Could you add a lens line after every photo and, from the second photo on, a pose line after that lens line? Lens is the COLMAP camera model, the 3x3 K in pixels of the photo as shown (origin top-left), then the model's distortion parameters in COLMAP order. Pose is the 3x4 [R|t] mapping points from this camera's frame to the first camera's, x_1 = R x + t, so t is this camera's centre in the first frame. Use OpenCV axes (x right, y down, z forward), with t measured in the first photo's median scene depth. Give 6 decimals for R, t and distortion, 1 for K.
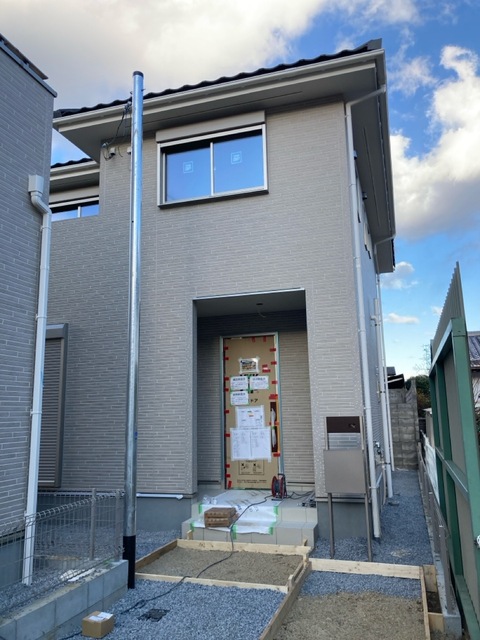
lens RADIAL K [[530.9, 0, 240.0], [0, 530.9, 320.0], [0, 0, 1]] dist [-0.005737, -0.008987]
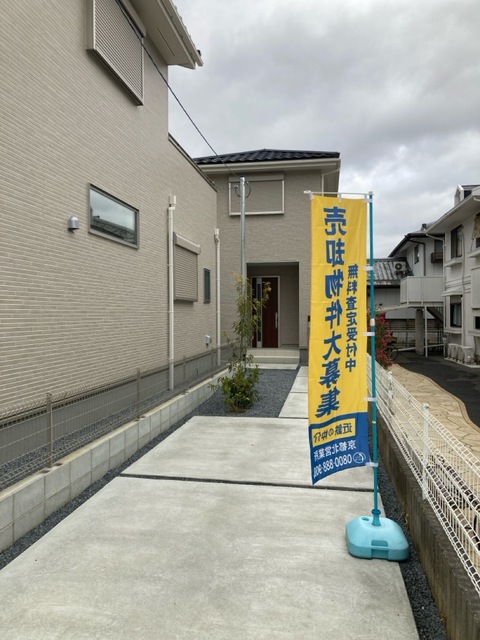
lens RADIAL K [[530.9, 0, 240.0], [0, 530.9, 320.0], [0, 0, 1]] dist [-0.005737, -0.008987]
pose [[0.992190, 0.036502, 0.119278, -0.391097], [-0.057670, 0.982128, 0.179160, -0.207464], [-0.110606, -0.184639, 0.976563, -1.270071]]
